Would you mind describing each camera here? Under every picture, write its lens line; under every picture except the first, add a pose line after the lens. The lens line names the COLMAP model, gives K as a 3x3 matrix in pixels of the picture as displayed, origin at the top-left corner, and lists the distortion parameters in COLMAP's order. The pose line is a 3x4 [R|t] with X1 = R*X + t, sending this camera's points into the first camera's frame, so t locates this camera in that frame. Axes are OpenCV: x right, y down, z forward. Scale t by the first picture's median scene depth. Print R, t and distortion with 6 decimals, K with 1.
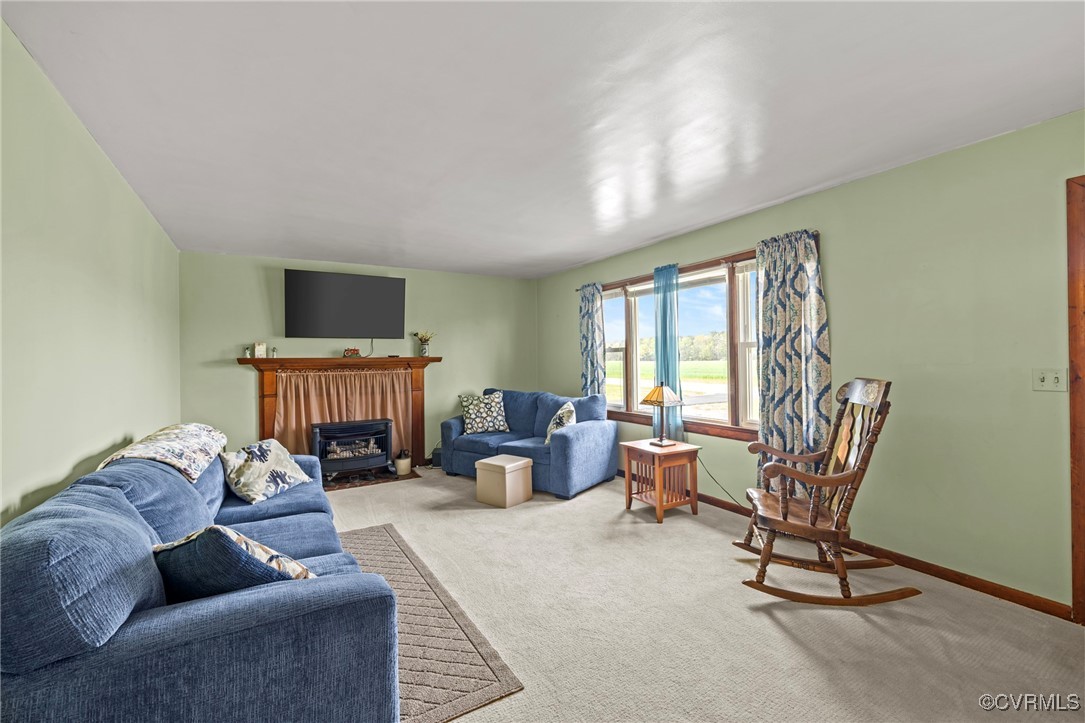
lens RADIAL K [[459.6, 0, 542.5], [0, 459.6, 361.5], [0, 0, 1]] dist [-0.000196, -0.000072]
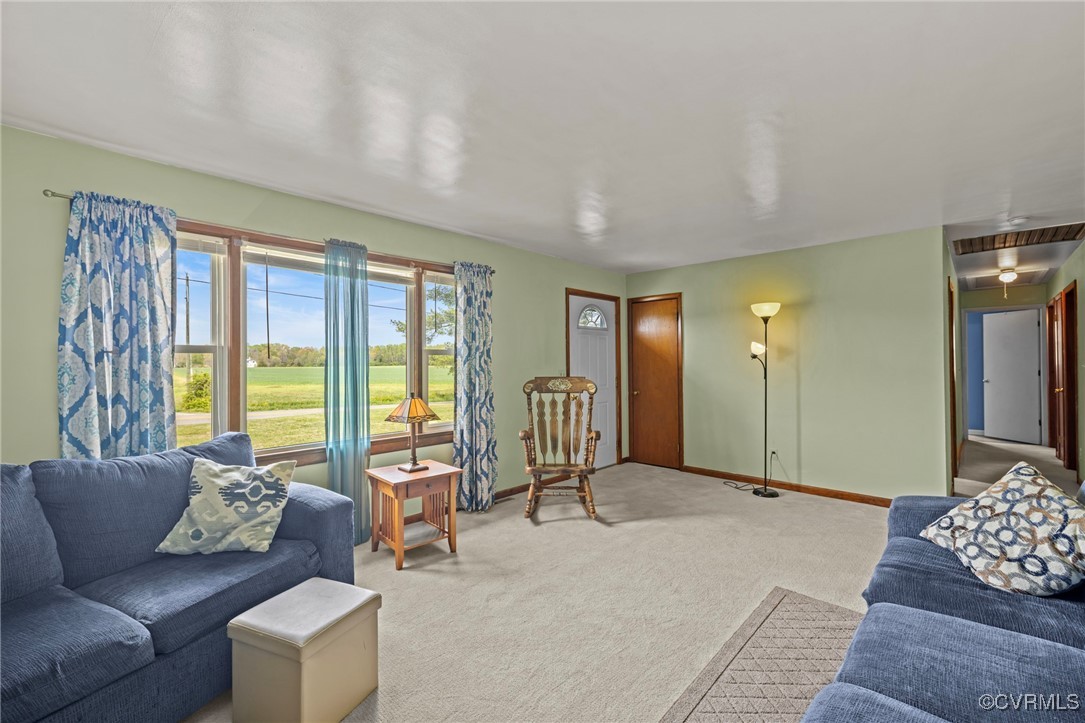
lens RADIAL K [[459.6, 0, 542.5], [0, 459.6, 361.5], [0, 0, 1]] dist [-0.000196, -0.000072]
pose [[-0.262500, 0.014932, 0.964816, -0.602907], [0.014385, 0.999830, -0.011560, 0.000526], [-0.964825, 0.010844, -0.262670, 1.000029]]
